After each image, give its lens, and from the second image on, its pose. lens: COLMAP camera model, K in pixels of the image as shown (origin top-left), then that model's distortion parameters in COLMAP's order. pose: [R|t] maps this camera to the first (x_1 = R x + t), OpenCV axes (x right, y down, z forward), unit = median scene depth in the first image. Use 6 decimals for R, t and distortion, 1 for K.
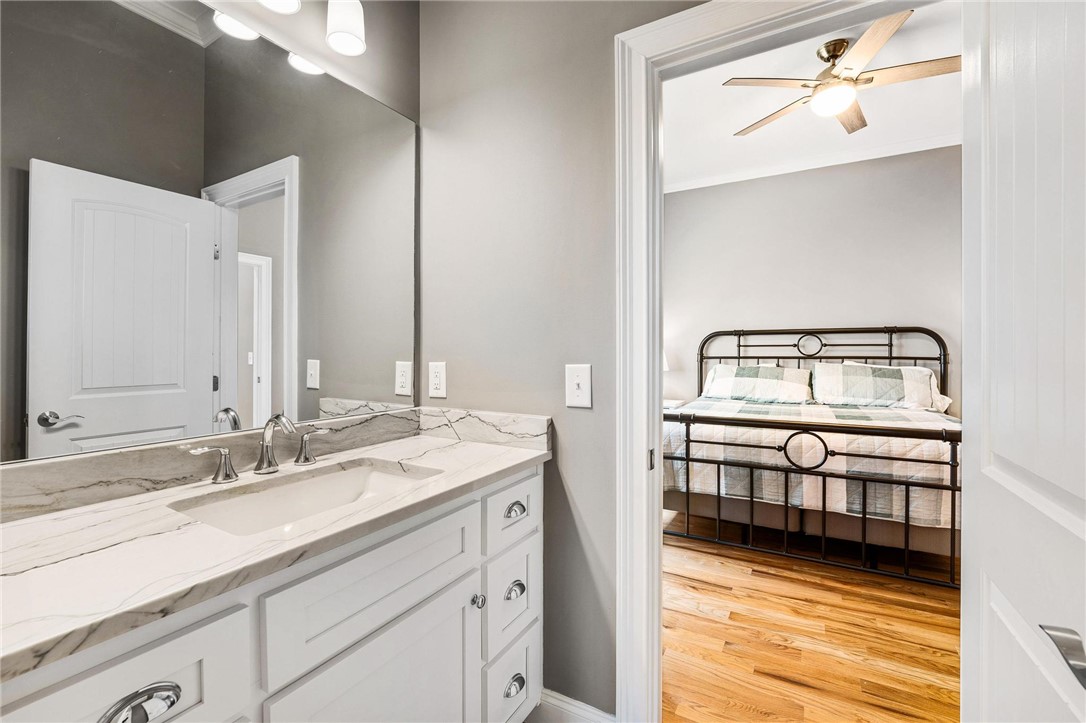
lens RADIAL K [[442.3, 0, 548.5], [0, 442.3, 359.8], [0, 0, 1]] dist [-0.027920, -0.000135]
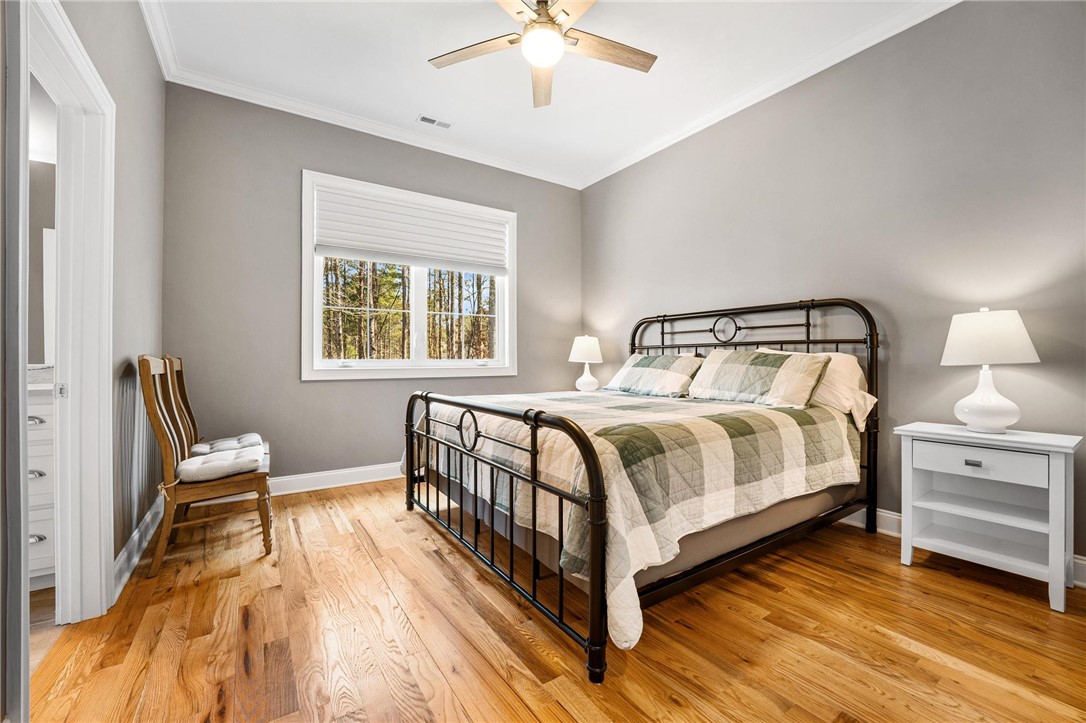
lens RADIAL K [[442.3, 0, 549.8], [0, 442.3, 354.7], [0, 0, 1]] dist [-0.027920, -0.000135]
pose [[0.906943, 0.001002, -0.421252, 0.727621], [-0.012913, 0.999593, -0.025424, 0.043893], [0.421055, 0.028498, 0.906587, 0.136291]]
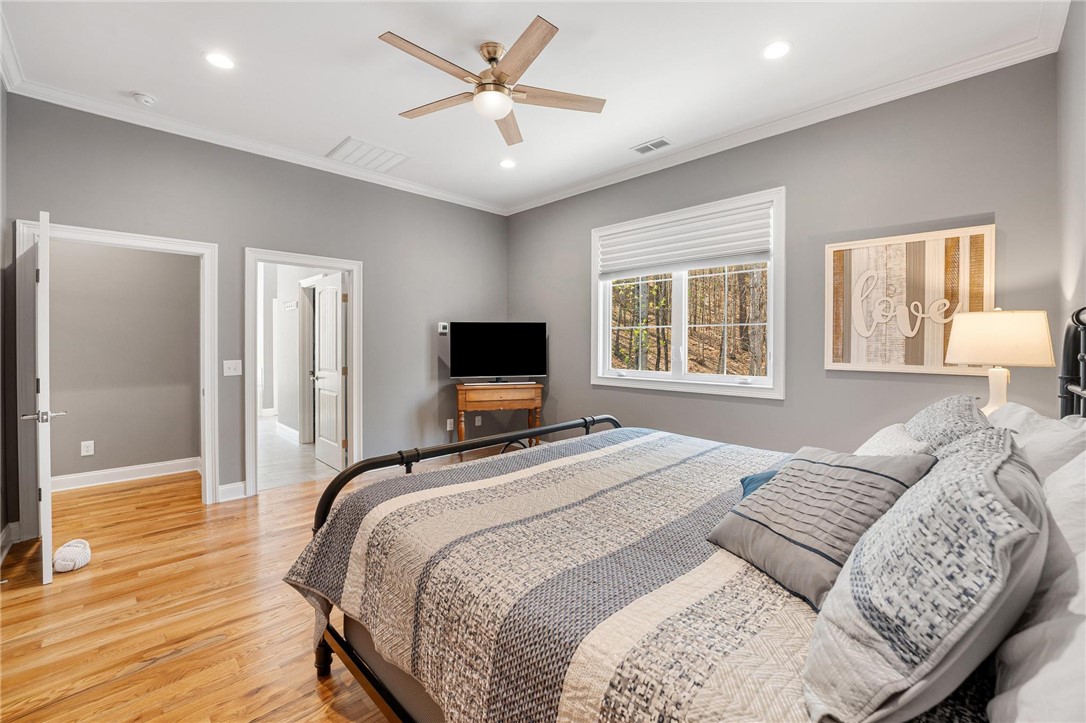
lens RADIAL K [[442.3, 0, 549.4], [0, 442.3, 352.5], [0, 0, 1]] dist [-0.027920, -0.000135]
pose [[-0.223904, 0.011695, -0.974541, 1.374177], [-0.020755, 0.999644, 0.016764, -0.076760], [0.974390, 0.023981, -0.223581, 1.459432]]
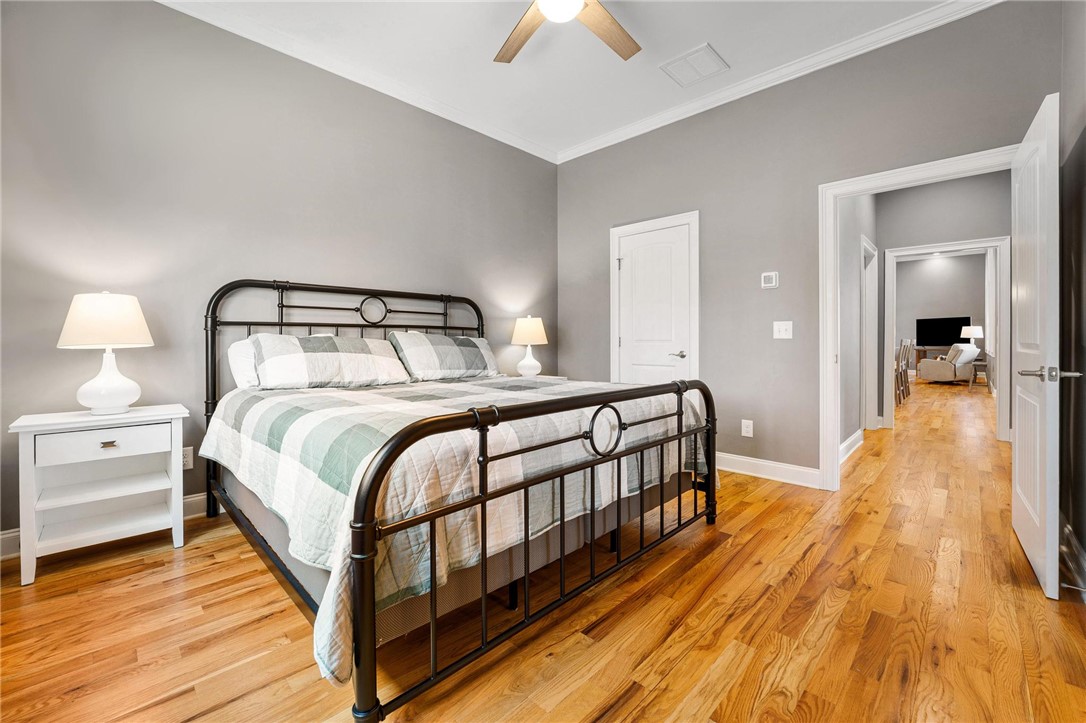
lens RADIAL K [[442.3, 0, 525.5], [0, 442.3, 347.3], [0, 0, 1]] dist [-0.027920, -0.000135]
pose [[0.265535, -0.008613, 0.964063, -0.109663], [0.016582, 0.999853, 0.004366, 0.038891], [-0.963959, 0.014827, 0.265638, 0.592478]]
